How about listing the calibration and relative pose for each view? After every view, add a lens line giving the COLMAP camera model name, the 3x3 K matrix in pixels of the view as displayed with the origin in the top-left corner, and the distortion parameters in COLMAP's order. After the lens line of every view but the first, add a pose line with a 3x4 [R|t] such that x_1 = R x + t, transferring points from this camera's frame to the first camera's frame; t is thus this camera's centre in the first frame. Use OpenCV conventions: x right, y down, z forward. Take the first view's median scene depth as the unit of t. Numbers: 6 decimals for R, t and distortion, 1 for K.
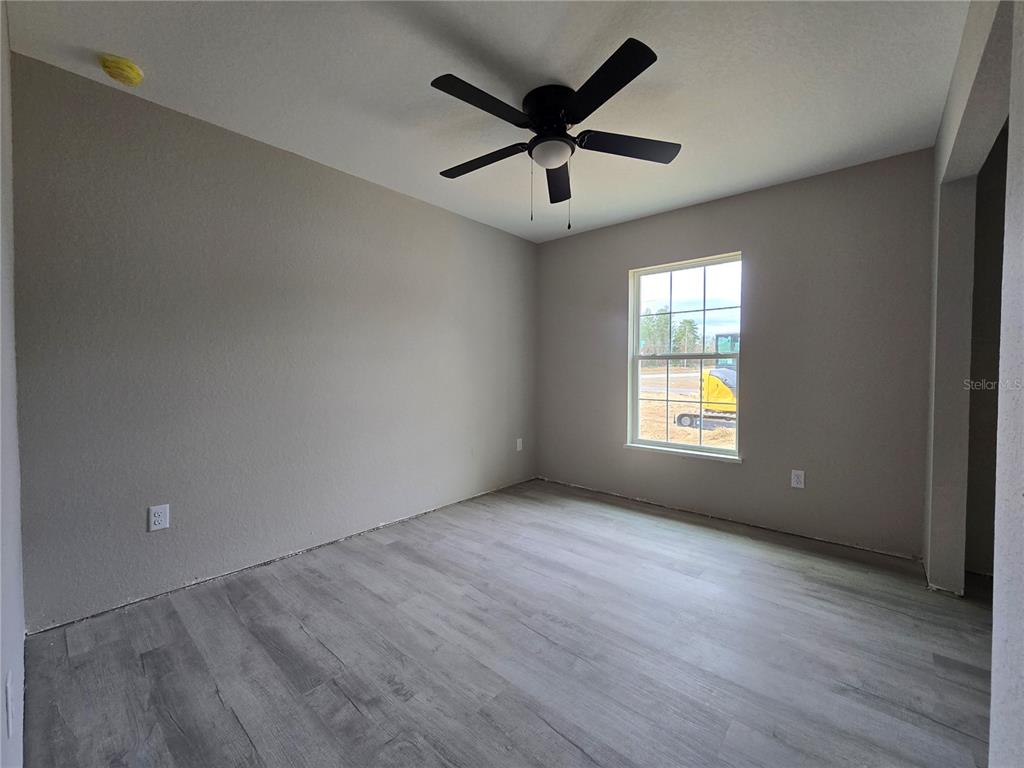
lens RADIAL K [[417.6, 0, 512.3], [0, 417.6, 380.5], [0, 0, 1]] dist [-0.002496, 0.000515]
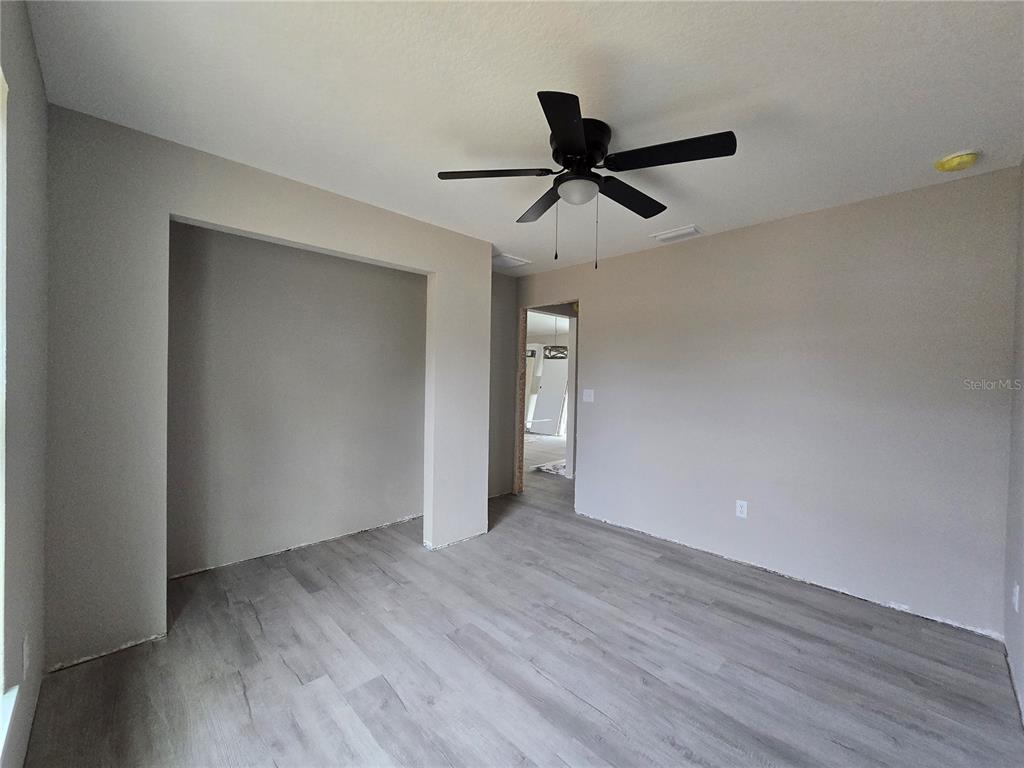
lens RADIAL K [[417.6, 0, 511.6], [0, 417.6, 384.3], [0, 0, 1]] dist [-0.002496, 0.000515]
pose [[-0.996678, -0.022573, 0.078247, 0.172465], [-0.019671, 0.999097, 0.037662, -0.141552], [-0.079027, 0.035998, -0.996222, 2.115140]]
